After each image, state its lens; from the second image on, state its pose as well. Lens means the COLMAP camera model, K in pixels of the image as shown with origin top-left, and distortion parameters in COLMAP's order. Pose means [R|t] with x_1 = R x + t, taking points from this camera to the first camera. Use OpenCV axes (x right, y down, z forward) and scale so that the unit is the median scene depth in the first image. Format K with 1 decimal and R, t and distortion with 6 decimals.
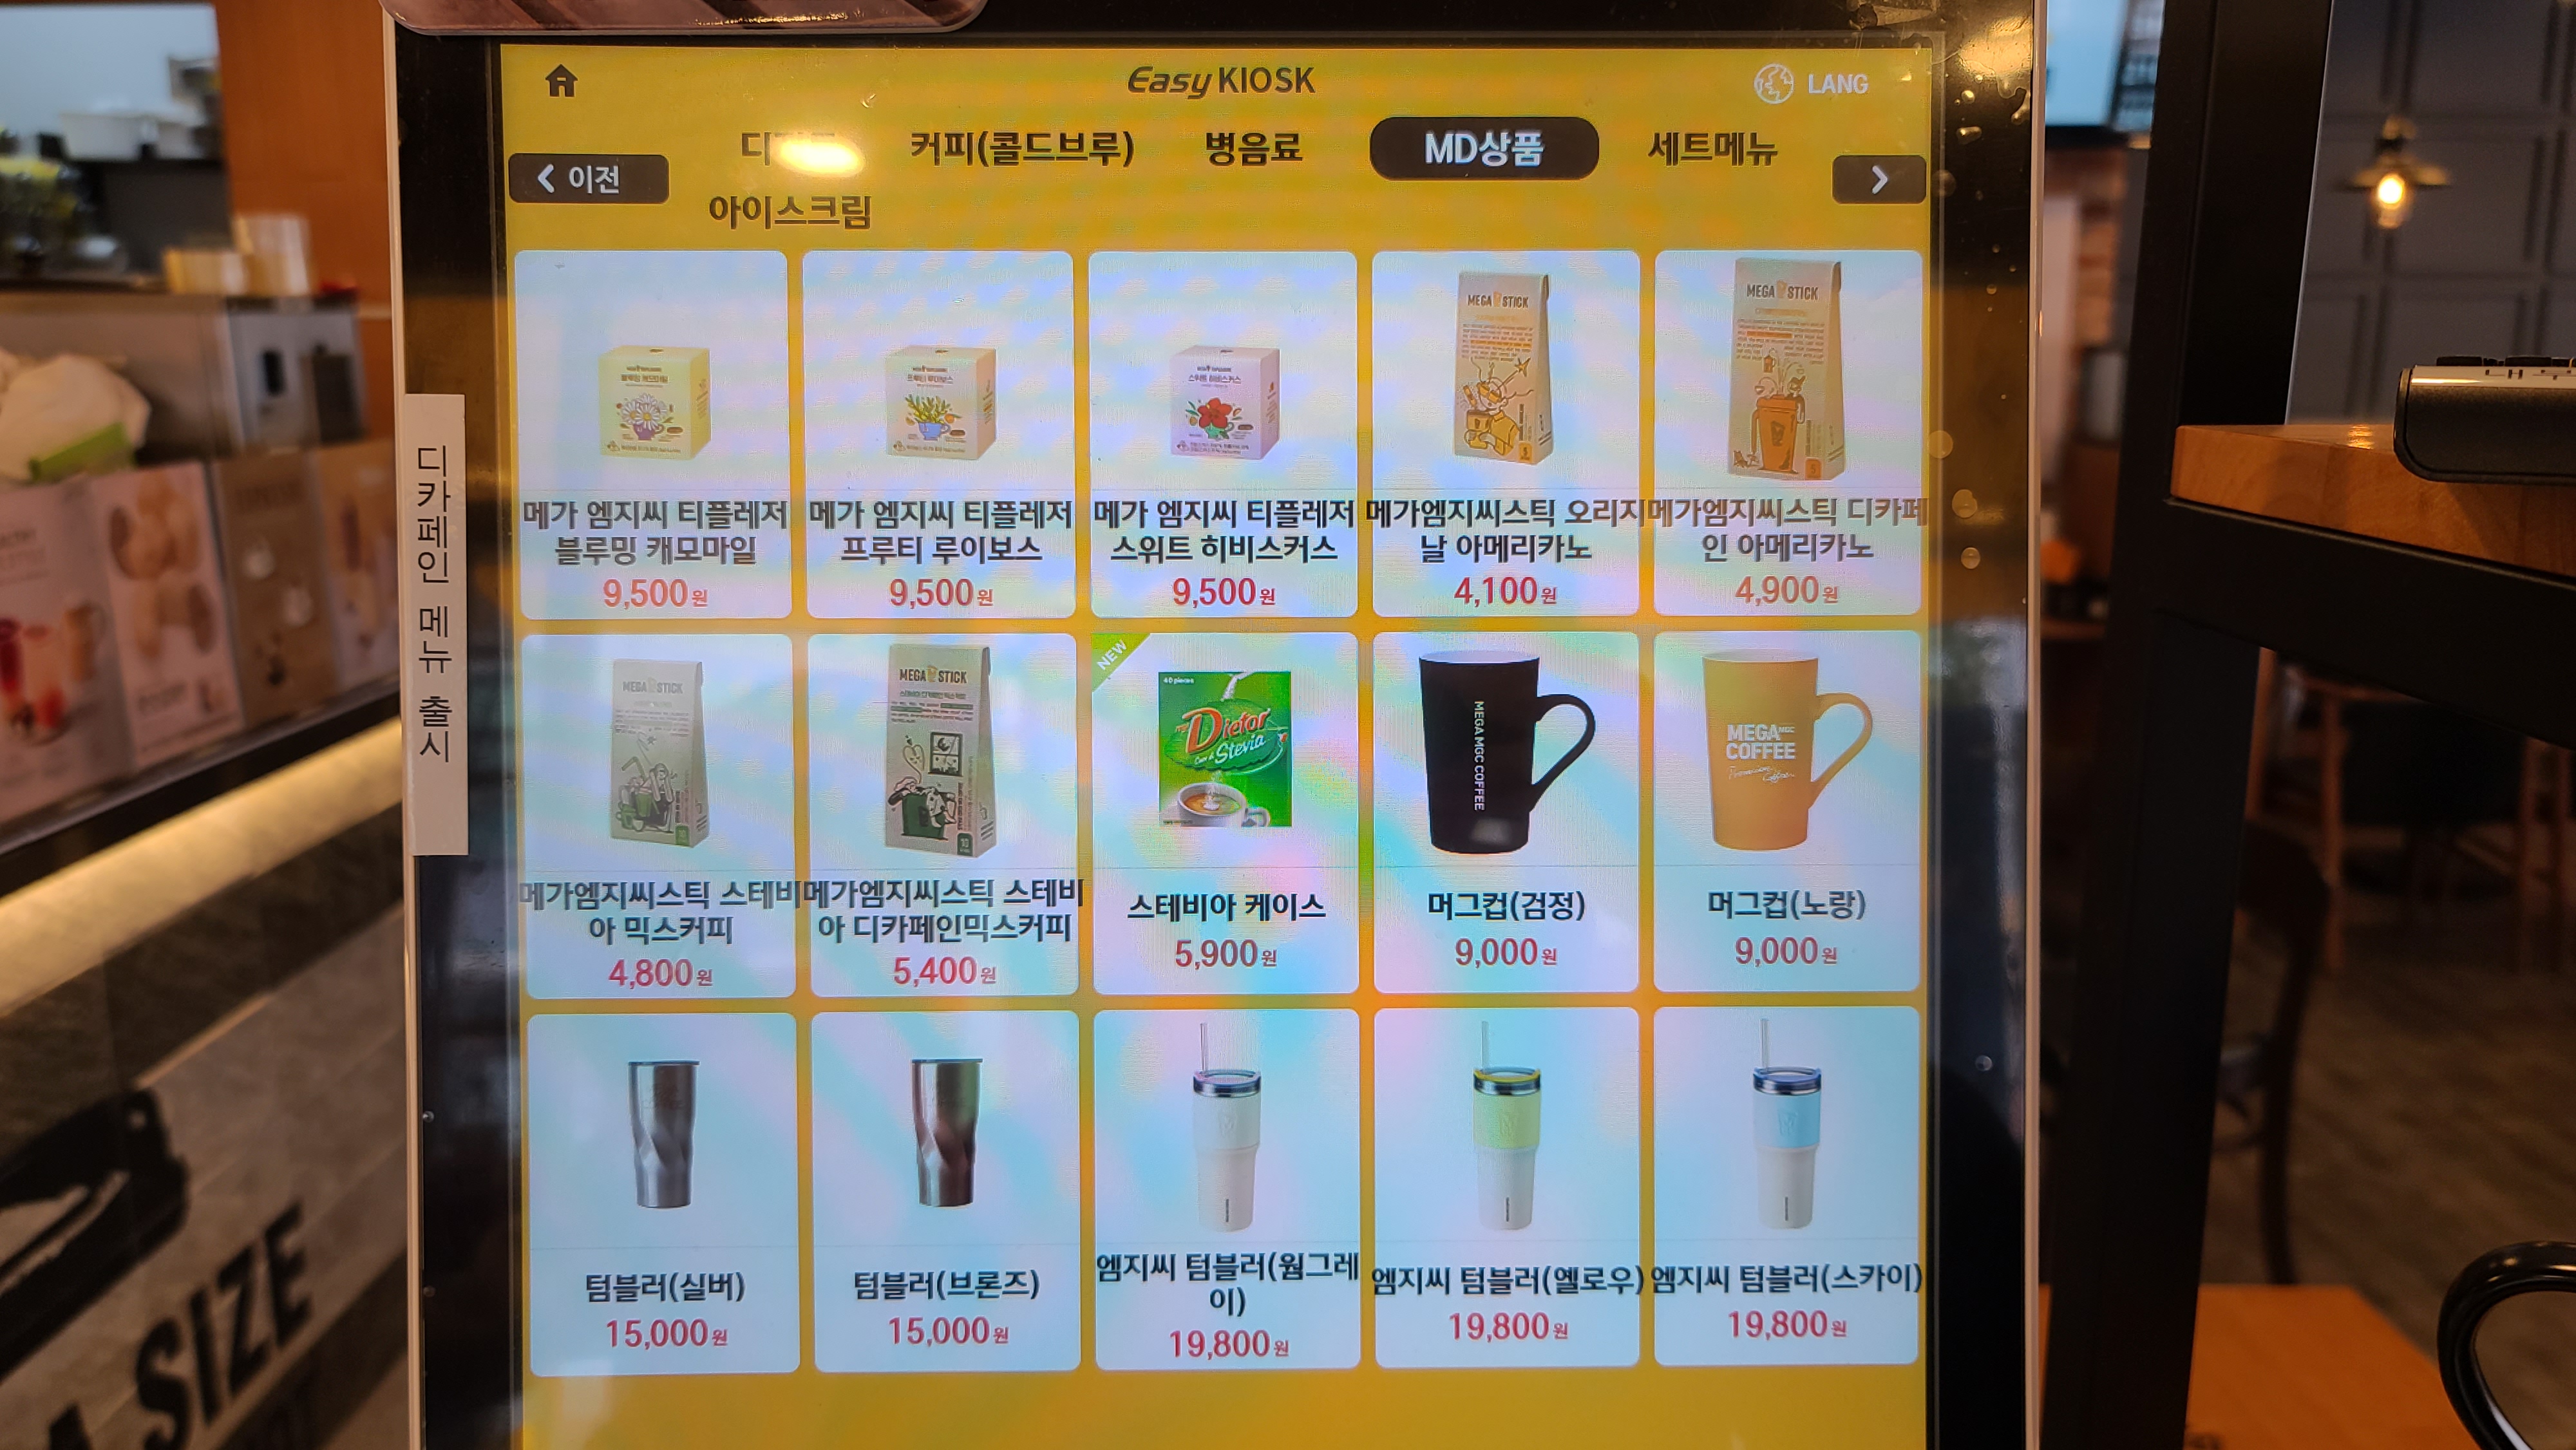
lens RADIAL K [[1909.6, 0, 1318.7], [0, 1909.6, 718.4], [0, 0, 1]] dist [0.039203, -0.080808]
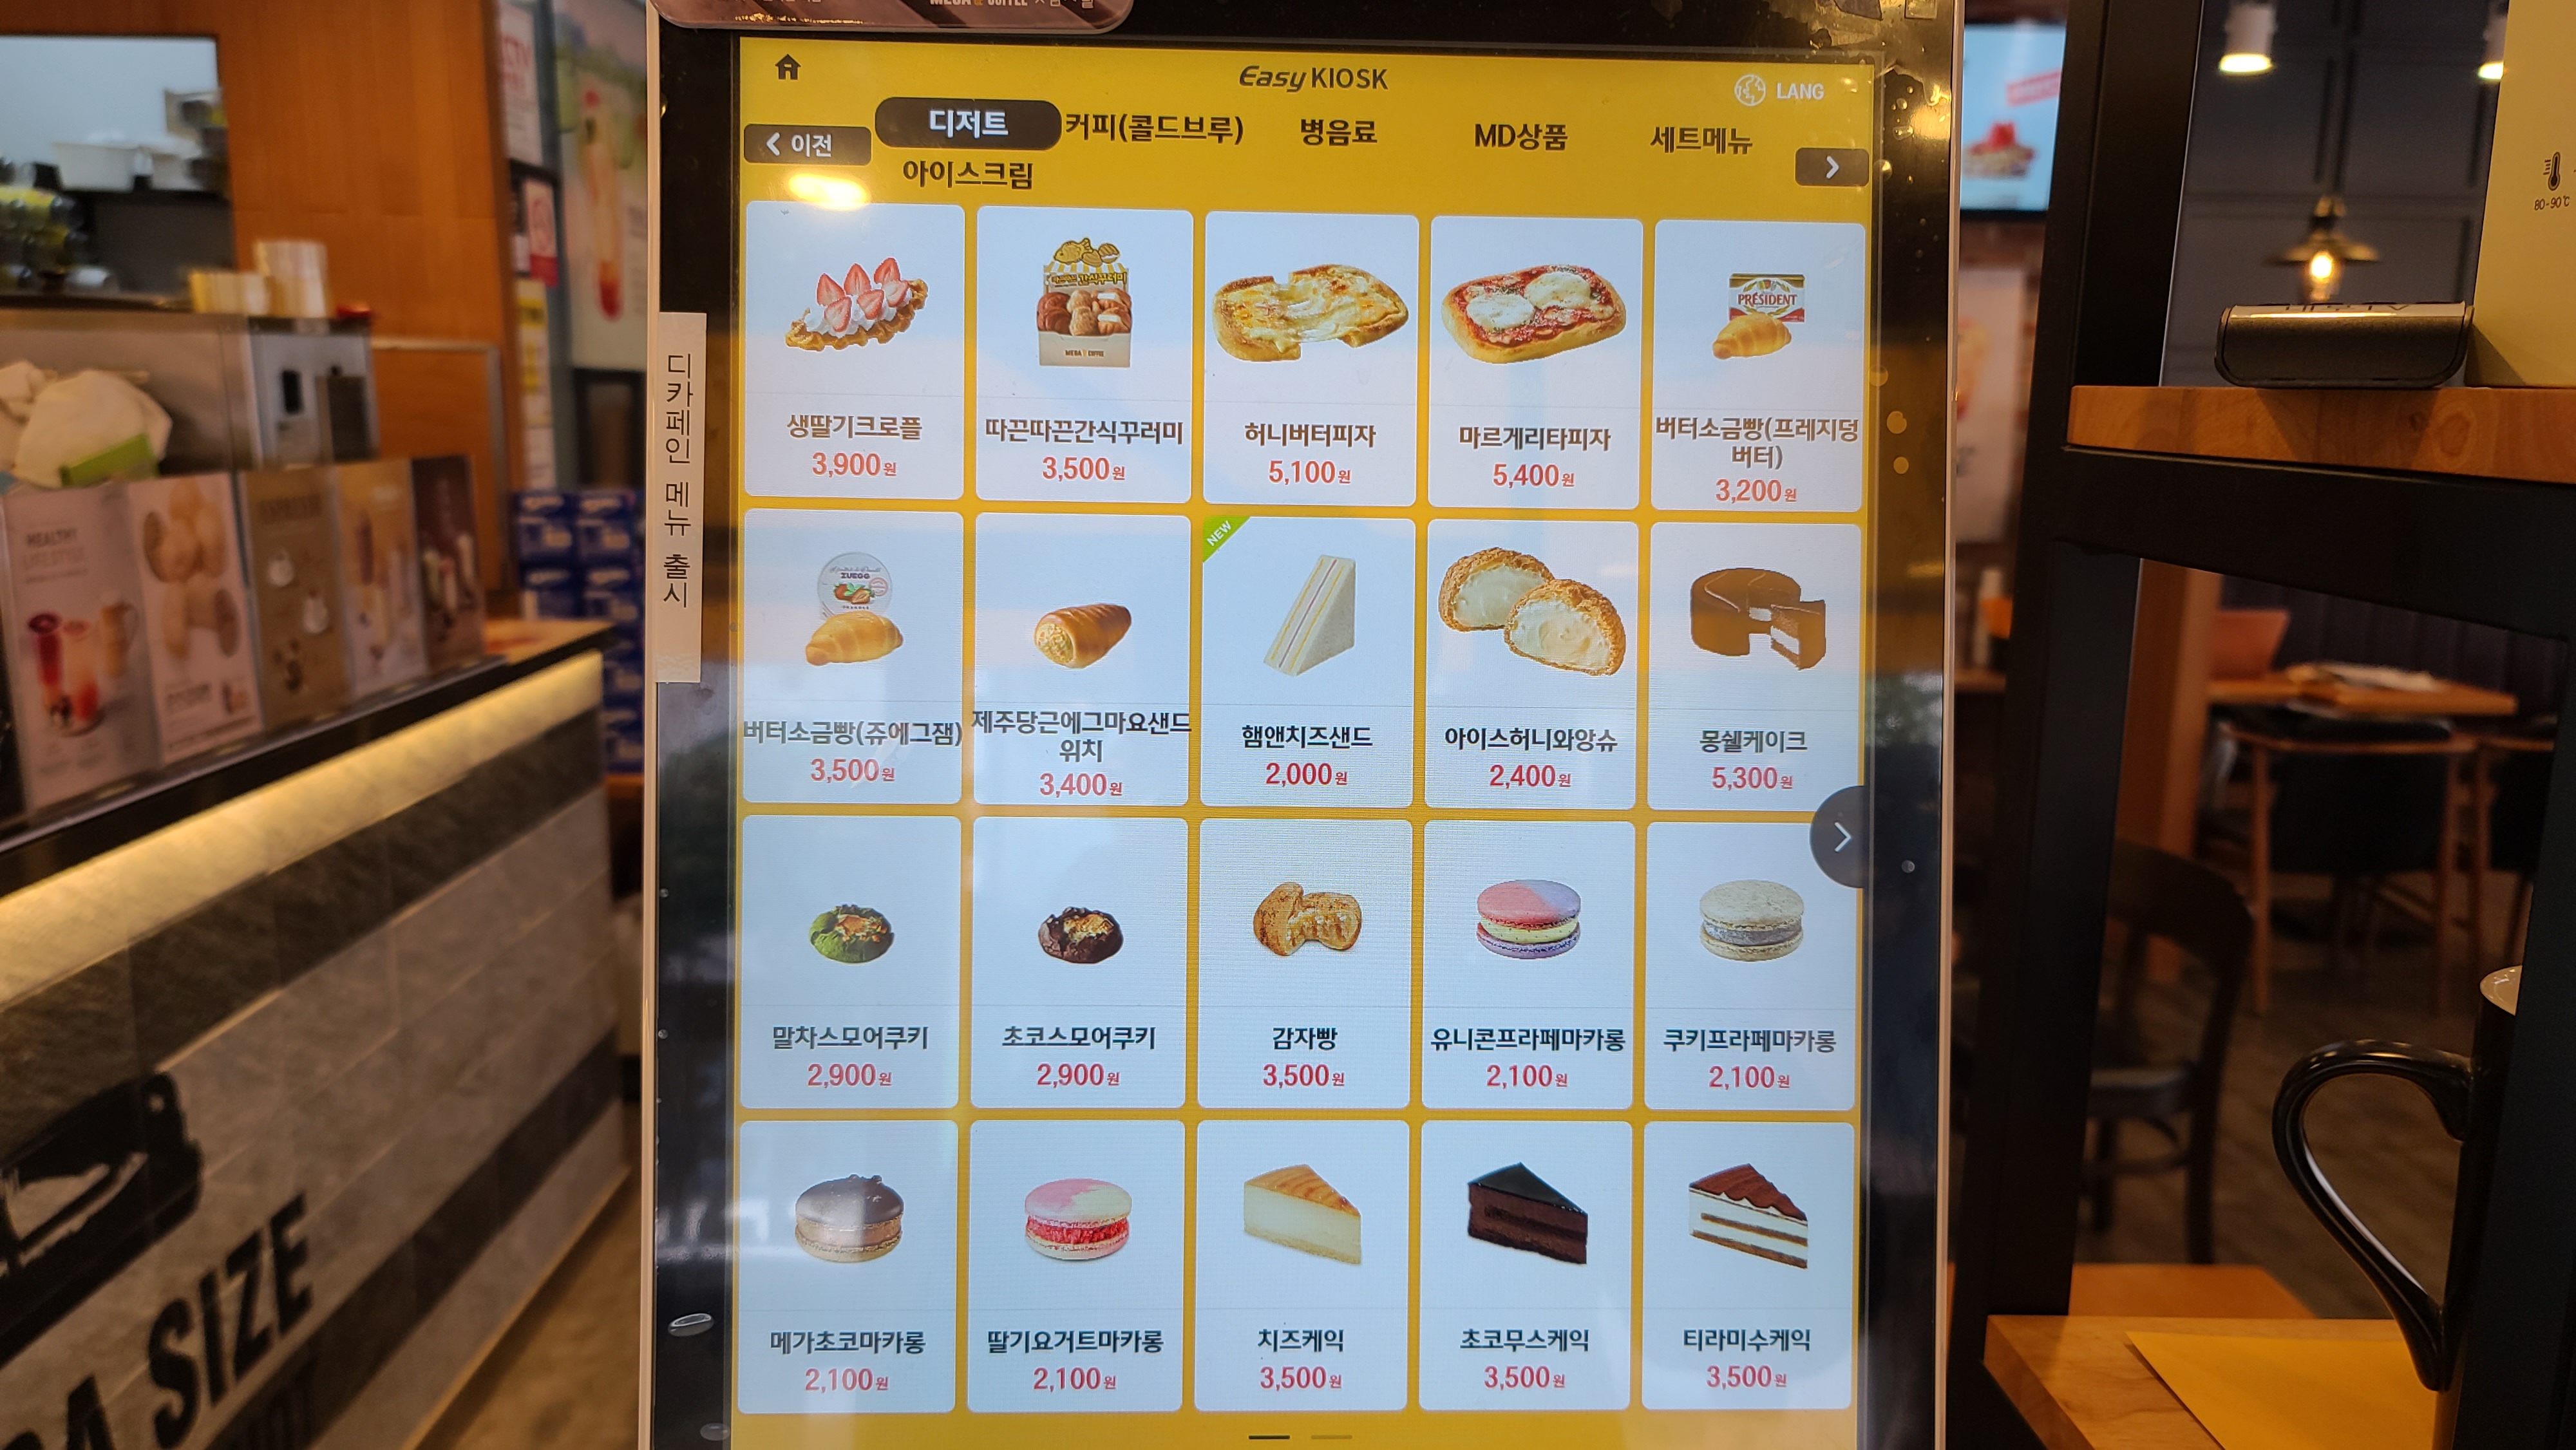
lens RADIAL K [[1909.6, 0, 1327.6], [0, 1909.6, 750.1], [0, 0, 1]] dist [0.039203, -0.080808]
pose [[0.999532, 0.013248, 0.027557, -0.016134], [-0.012777, 0.999770, -0.017209, 0.029738], [-0.027779, 0.016849, 0.999472, -0.057355]]
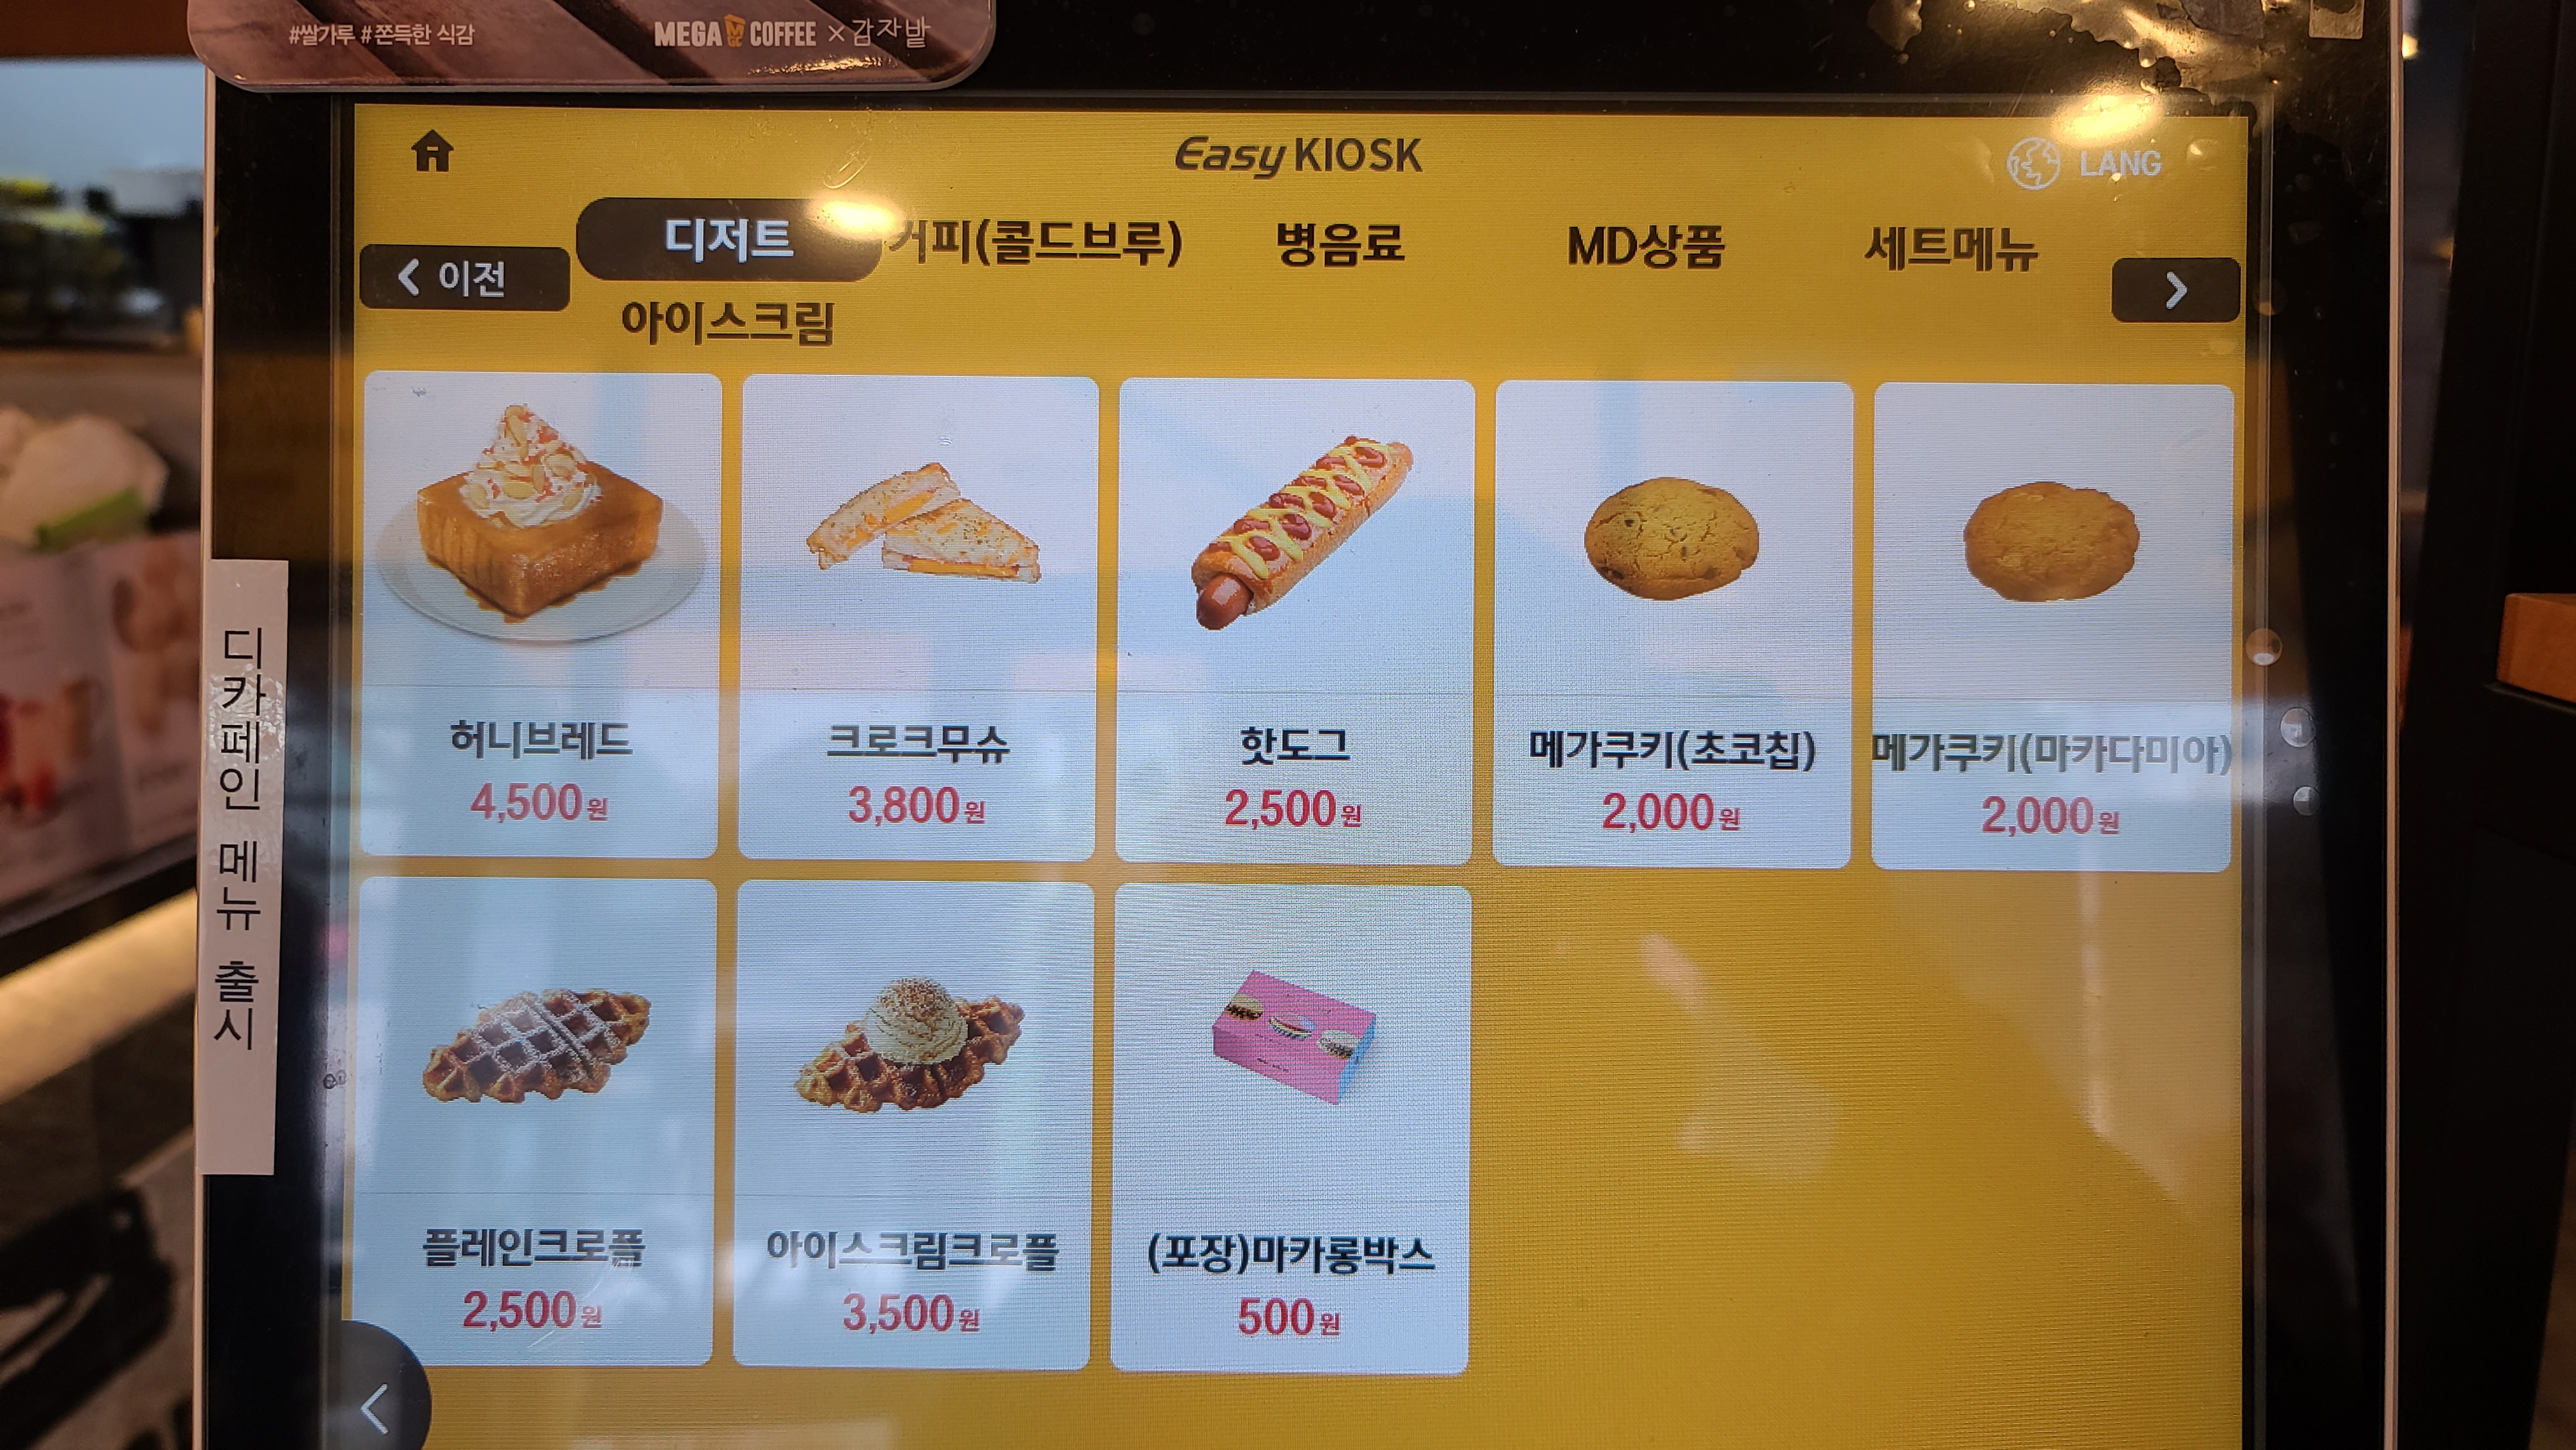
lens RADIAL K [[1909.6, 0, 1324.9], [0, 1909.6, 702.2], [0, 0, 1]] dist [0.039203, -0.080808]
pose [[0.999724, 0.012564, -0.019869, -0.005209], [-0.013307, 0.999199, -0.037737, -0.020346], [0.019379, 0.037991, 0.999090, 0.058039]]
